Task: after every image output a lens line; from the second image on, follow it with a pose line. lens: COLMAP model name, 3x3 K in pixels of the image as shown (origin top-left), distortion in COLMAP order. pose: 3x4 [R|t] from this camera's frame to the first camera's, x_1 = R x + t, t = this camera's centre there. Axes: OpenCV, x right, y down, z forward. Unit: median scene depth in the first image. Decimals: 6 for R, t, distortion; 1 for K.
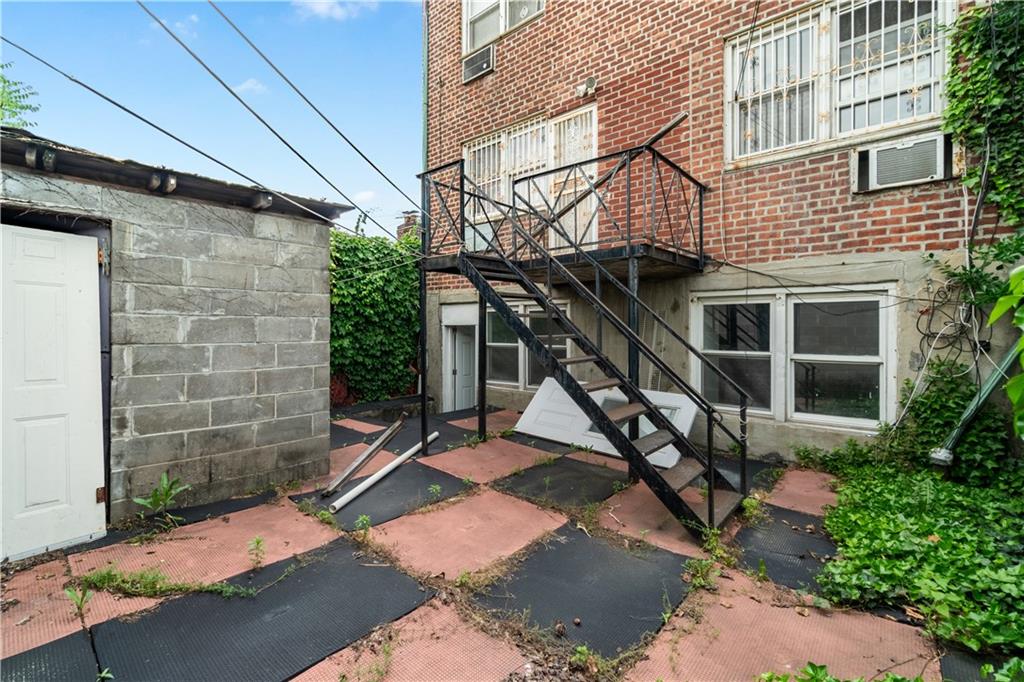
lens RADIAL K [[447.1, 0, 510.8], [0, 447.1, 326.3], [0, 0, 1]] dist [-0.000872, 0.000111]
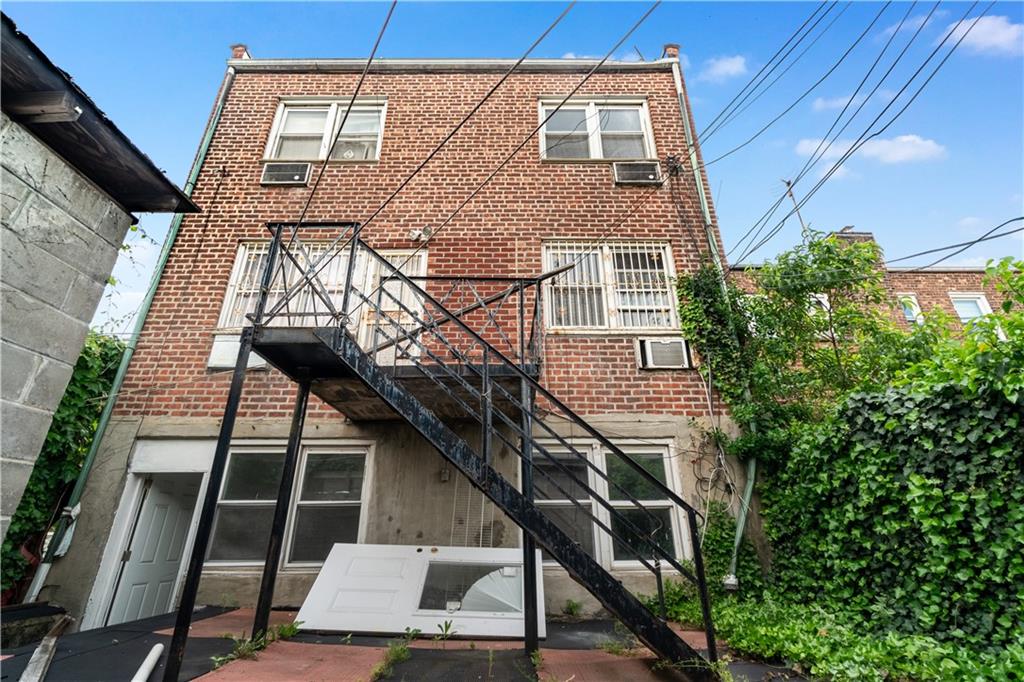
lens RADIAL K [[446.8, 0, 512.0], [0, 446.8, 341.0], [0, 0, 1]] dist [-0.001812, -0.000136]
pose [[0.754089, 0.257105, 0.604356, -0.306515], [0.003081, 0.918797, -0.394718, 0.134837], [-0.656764, 0.299515, 0.692063, 0.289787]]
